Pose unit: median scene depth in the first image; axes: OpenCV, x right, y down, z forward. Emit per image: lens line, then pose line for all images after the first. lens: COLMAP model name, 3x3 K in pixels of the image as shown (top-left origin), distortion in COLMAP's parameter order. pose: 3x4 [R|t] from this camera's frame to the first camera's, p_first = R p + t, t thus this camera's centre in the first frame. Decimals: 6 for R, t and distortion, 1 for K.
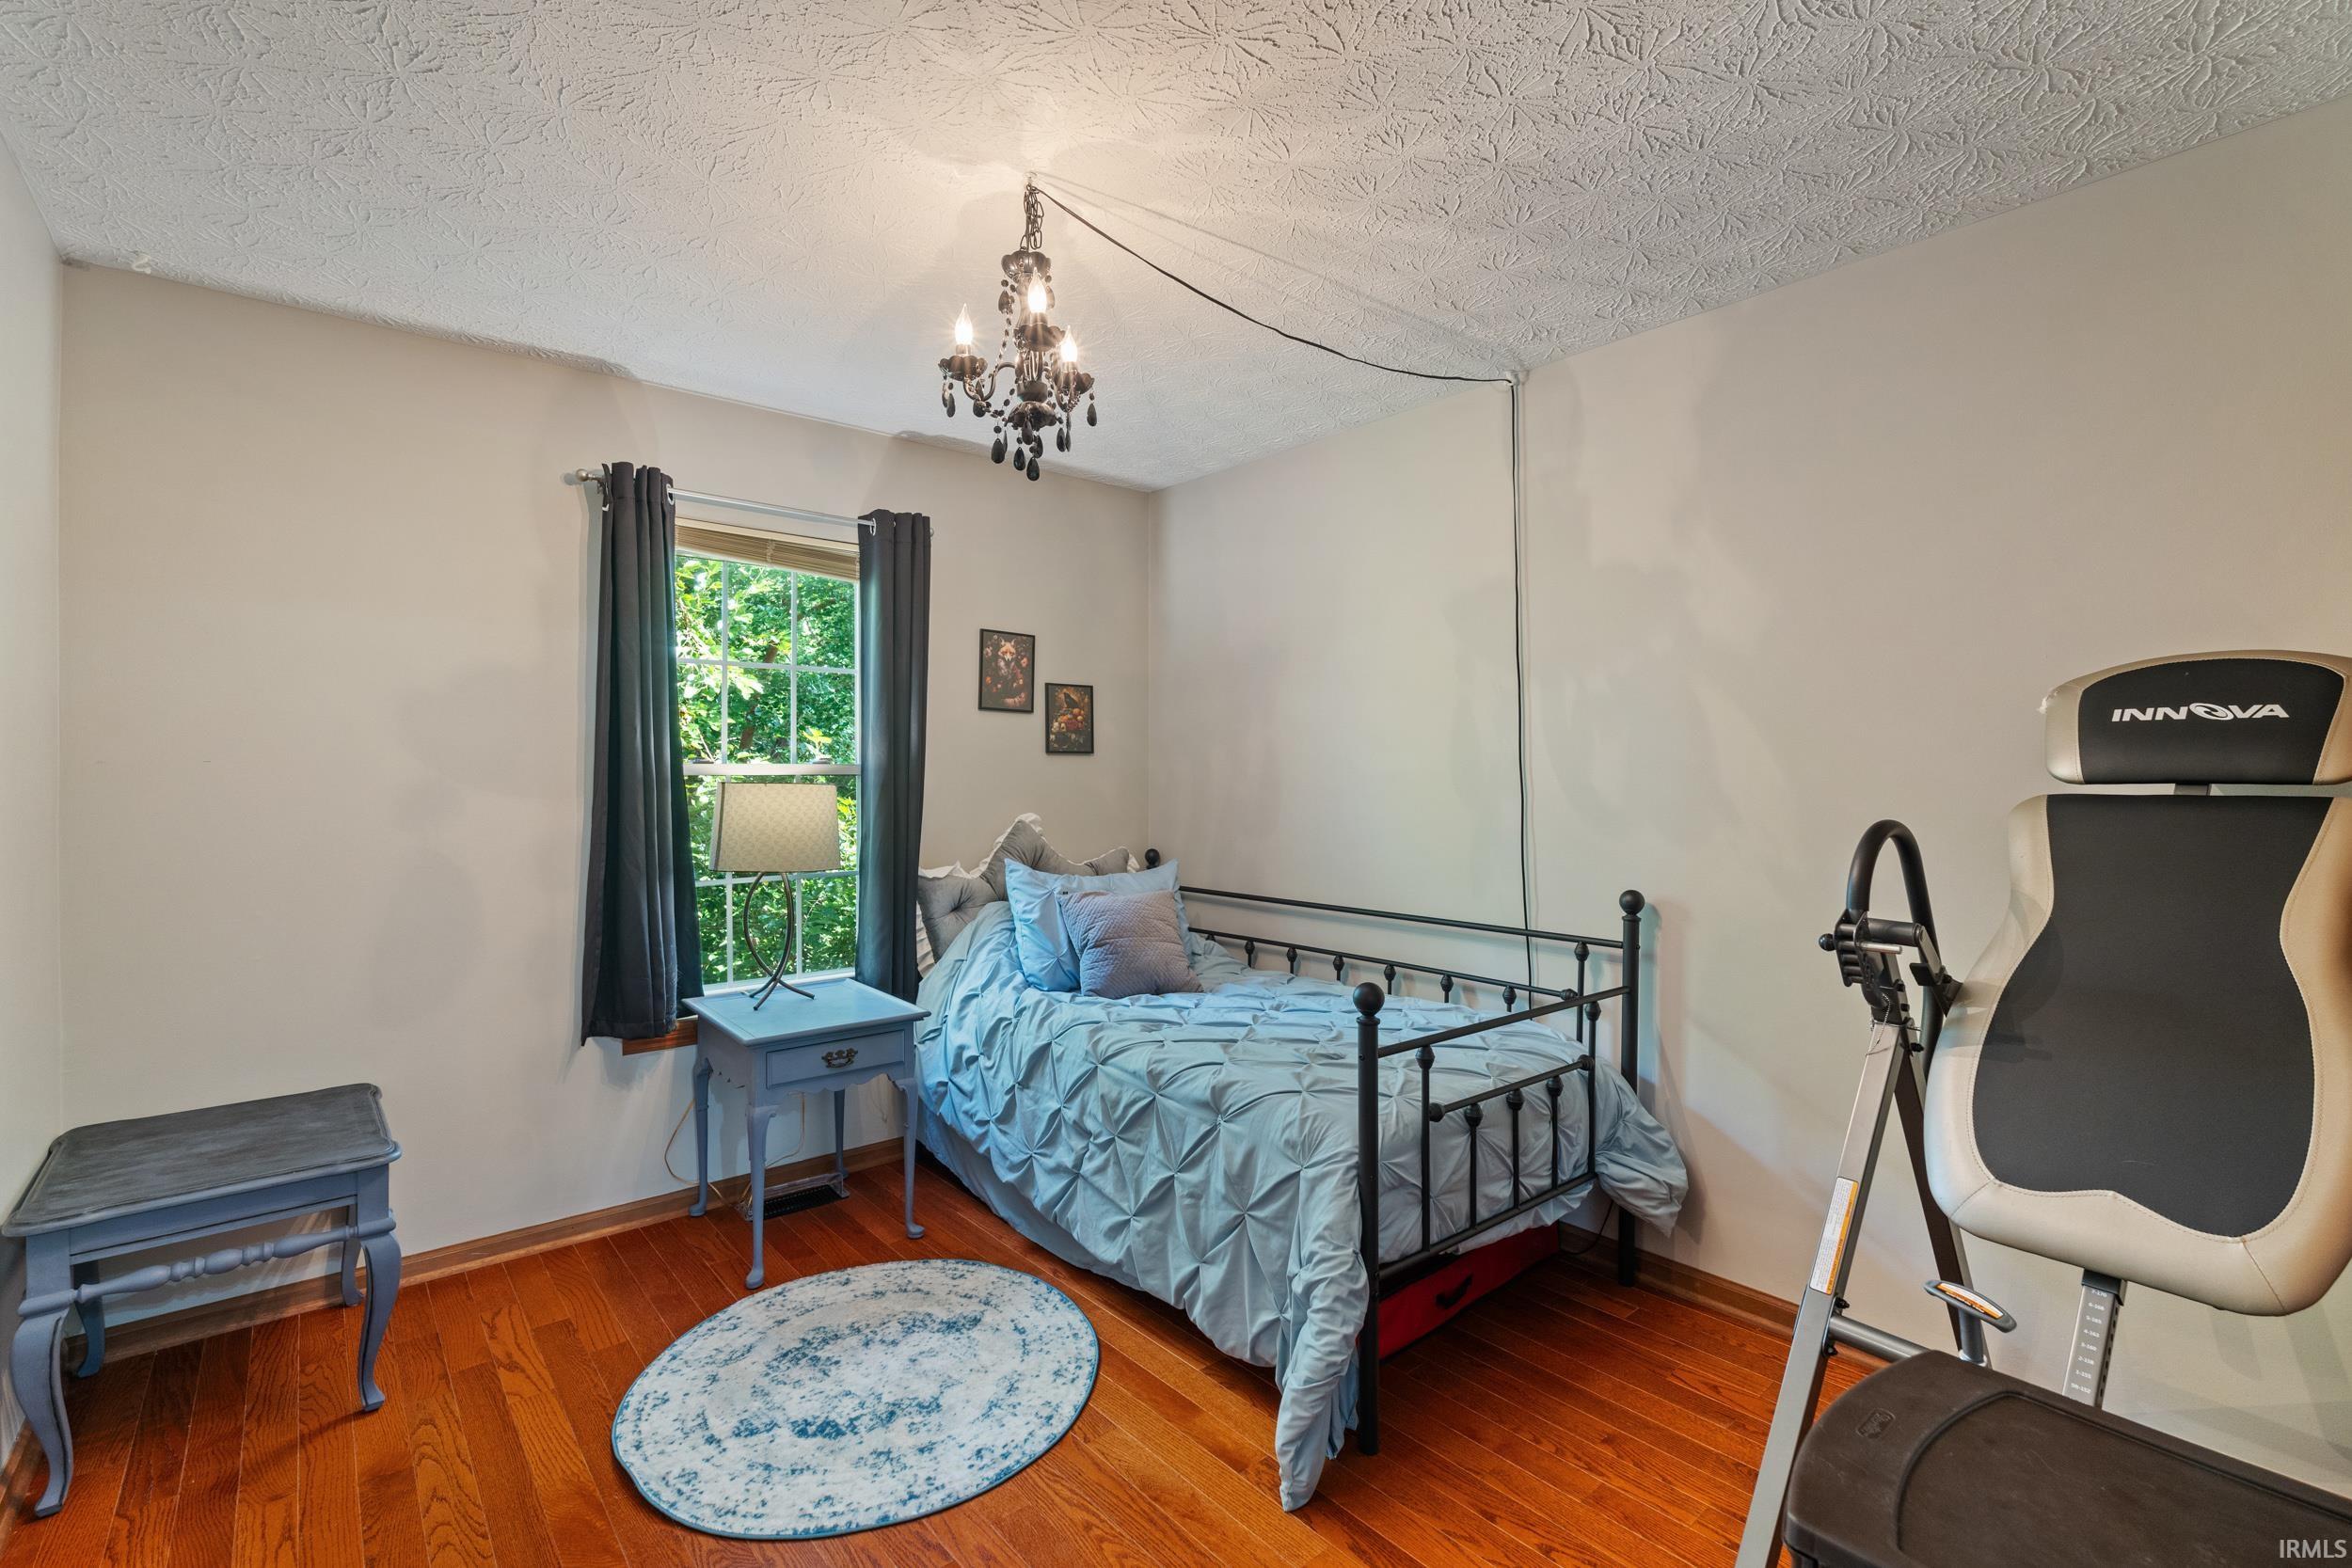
lens RADIAL K [[1039.9, 0, 1179.5], [0, 1039.9, 809.4], [0, 0, 1]] dist [-0.000089, -0.000014]
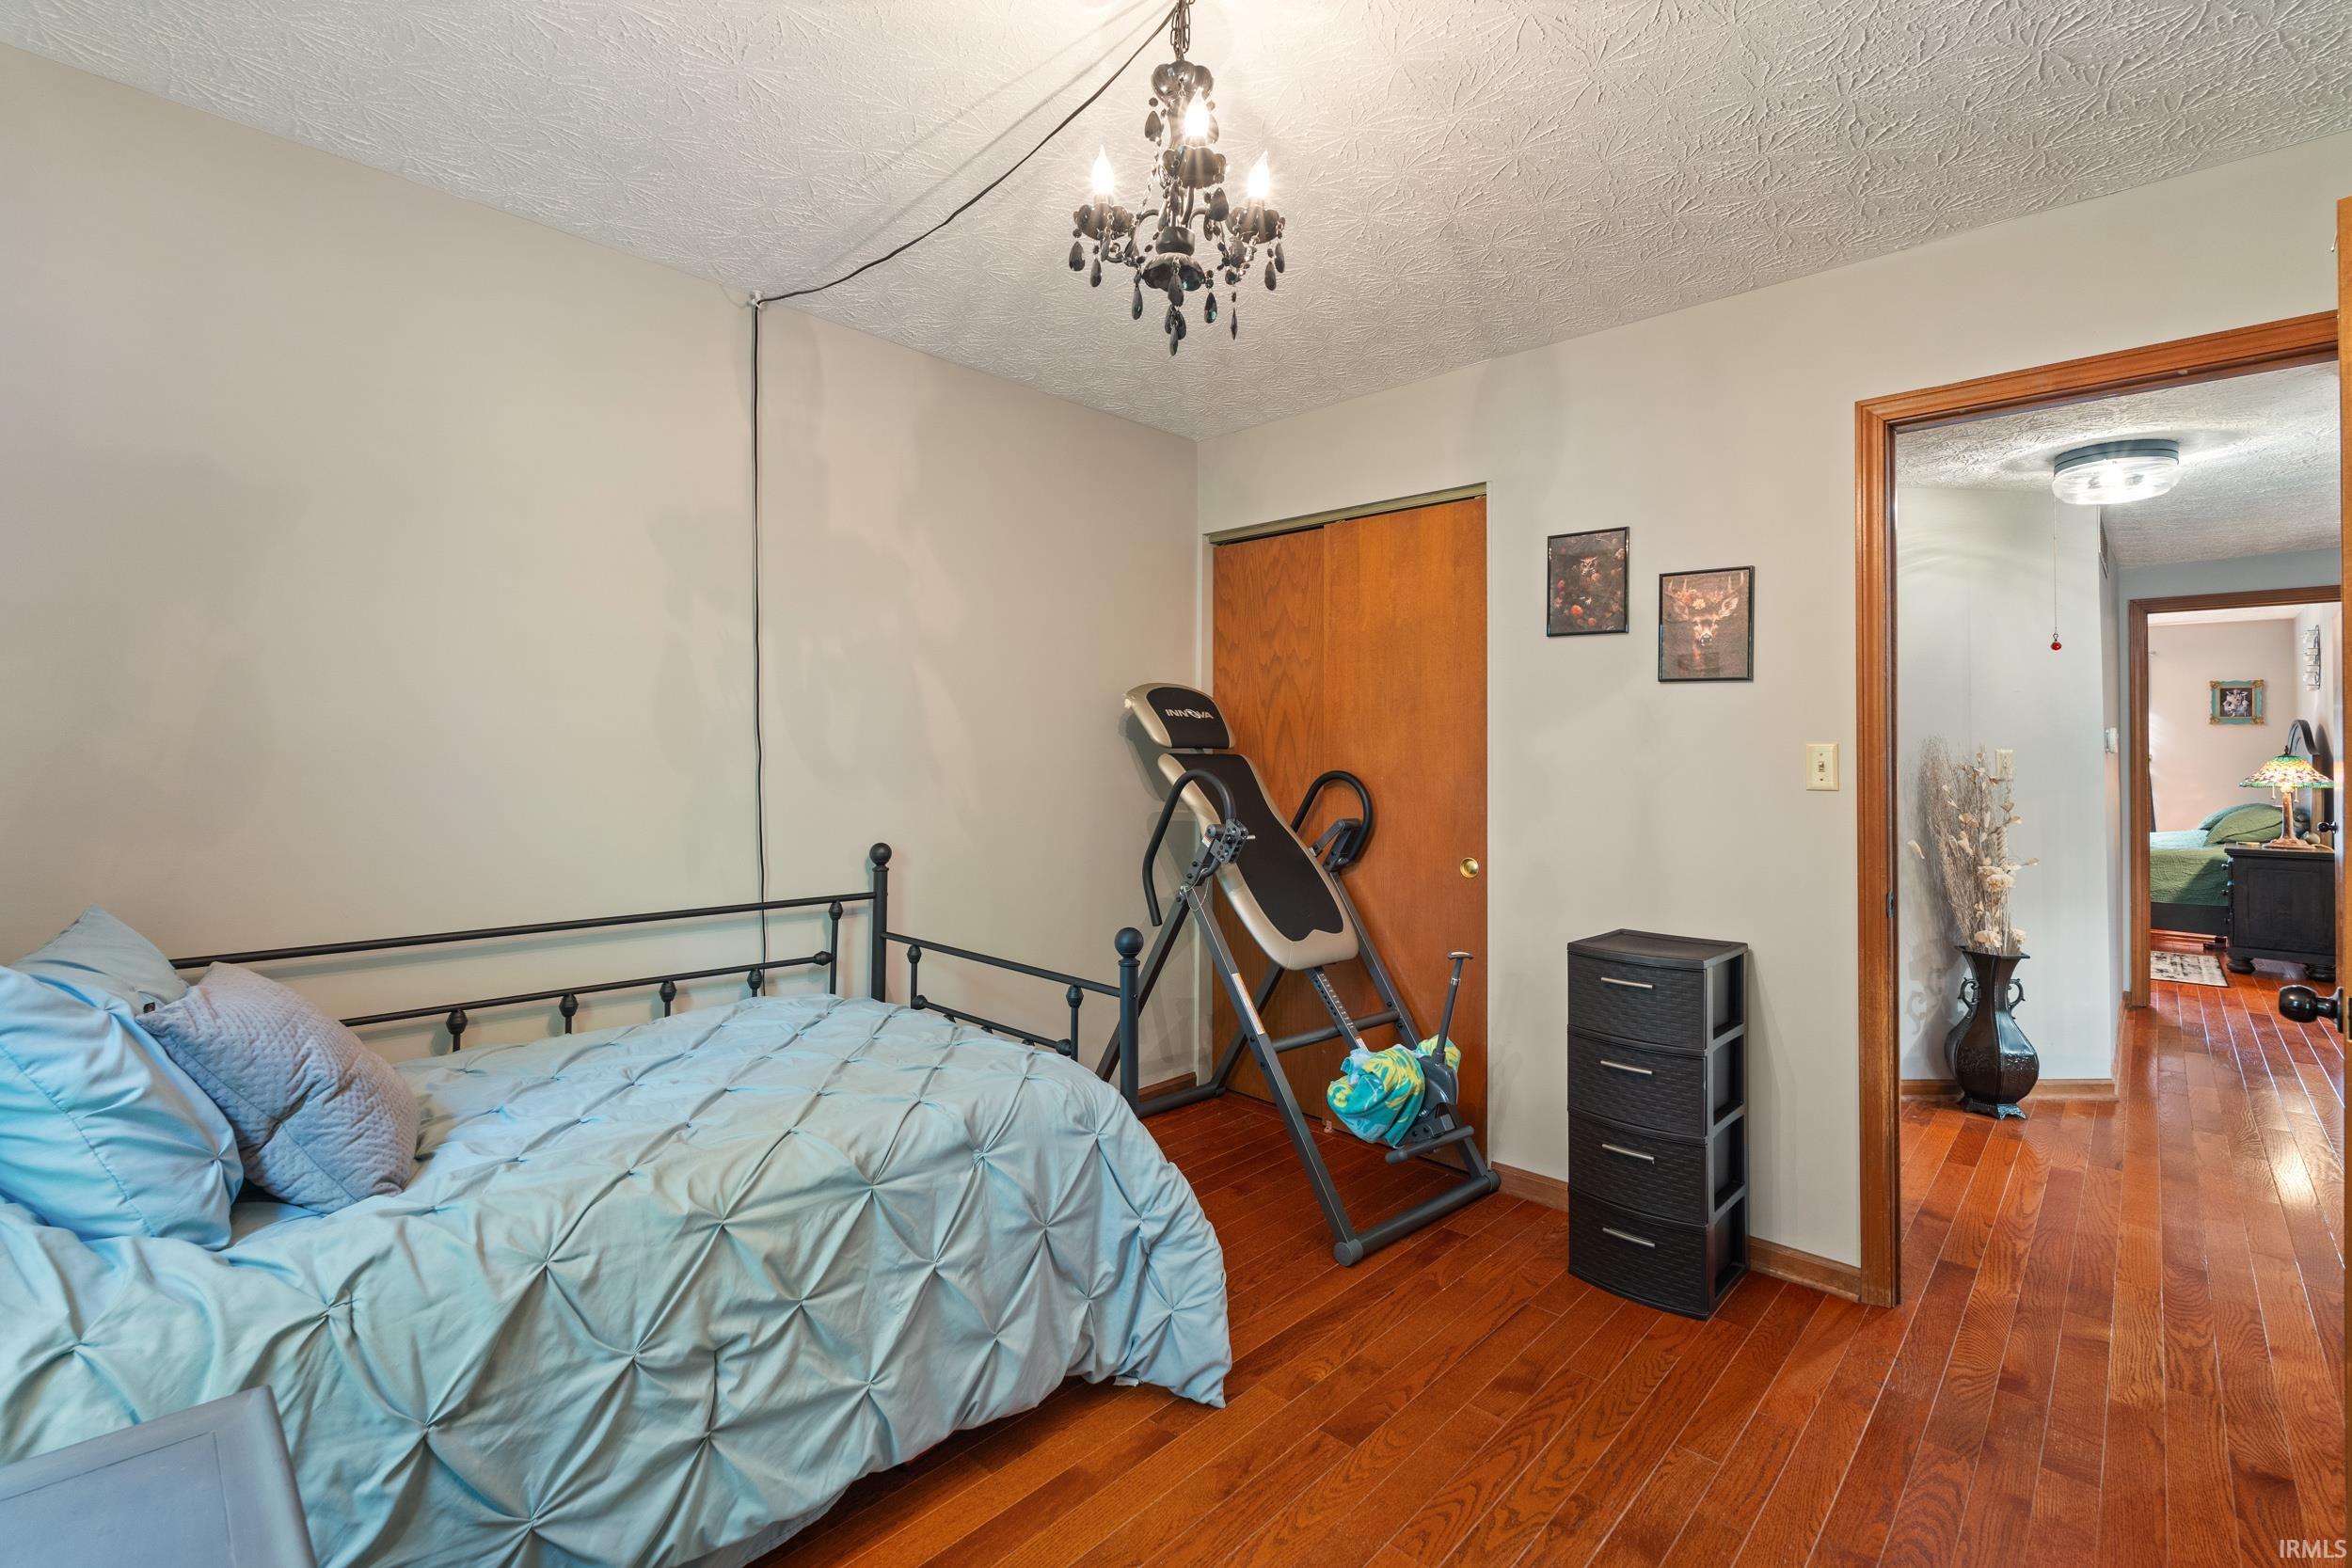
lens RADIAL K [[1038.4, 0, 1173.4], [0, 1038.4, 769.9], [0, 0, 1]] dist [-0.002469, -0.000310]
pose [[-0.127693, -0.008766, 0.991775, -0.680305], [0.020874, 0.999716, 0.011524, -0.004877], [-0.991594, 0.022174, -0.127474, 0.829379]]
